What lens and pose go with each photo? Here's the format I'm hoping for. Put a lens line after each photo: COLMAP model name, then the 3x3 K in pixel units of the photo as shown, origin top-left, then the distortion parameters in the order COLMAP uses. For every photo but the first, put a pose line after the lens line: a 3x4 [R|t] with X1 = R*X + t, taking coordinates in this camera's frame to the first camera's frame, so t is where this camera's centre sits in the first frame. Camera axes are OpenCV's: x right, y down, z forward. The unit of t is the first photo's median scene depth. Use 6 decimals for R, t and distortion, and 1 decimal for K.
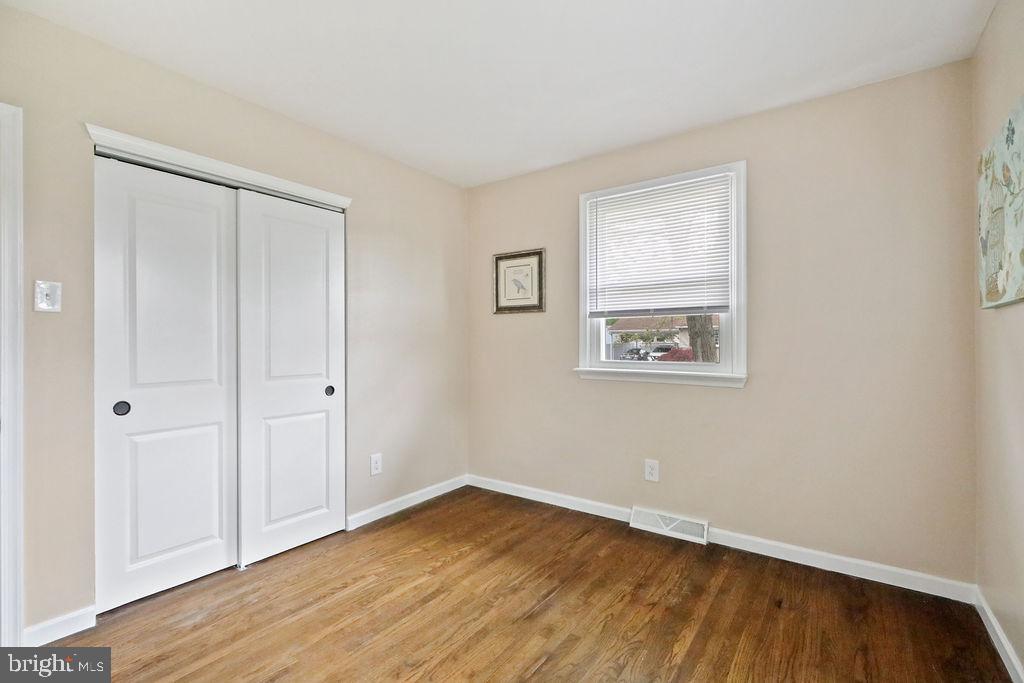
lens RADIAL K [[463.7, 0, 508.1], [0, 463.7, 341.5], [0, 0, 1]] dist [0.002163, -0.000451]
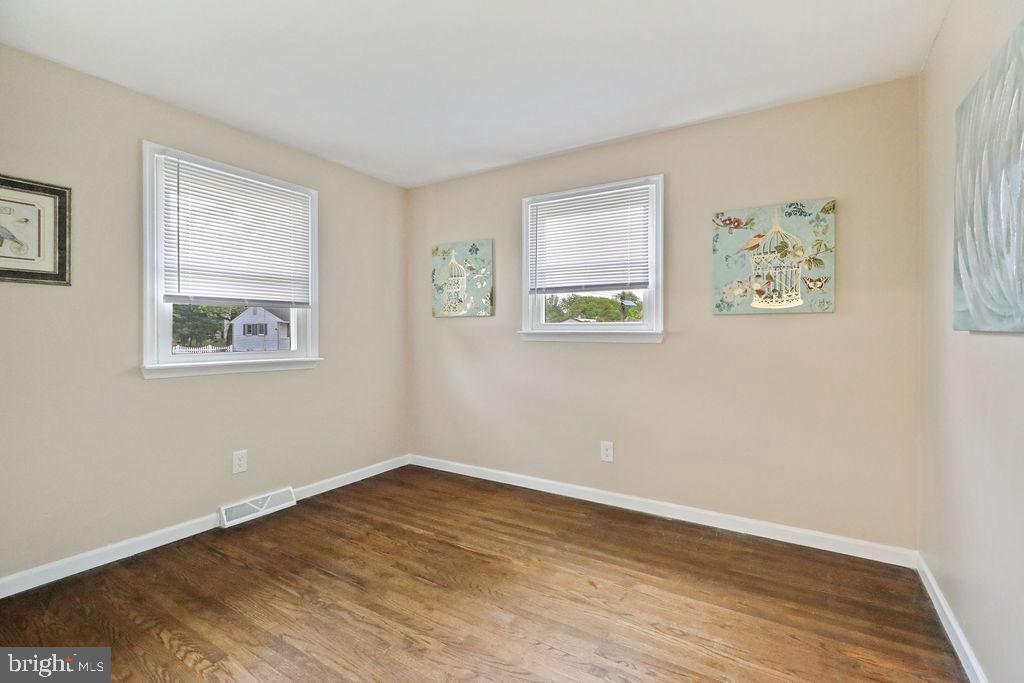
lens RADIAL K [[463.7, 0, 518.0], [0, 463.7, 333.7], [0, 0, 1]] dist [0.002163, -0.000451]
pose [[-0.072933, -0.000219, 0.997337, -0.882053], [-0.001872, 0.999998, 0.000082, 0.004110], [-0.997335, -0.001861, -0.072933, 0.586581]]
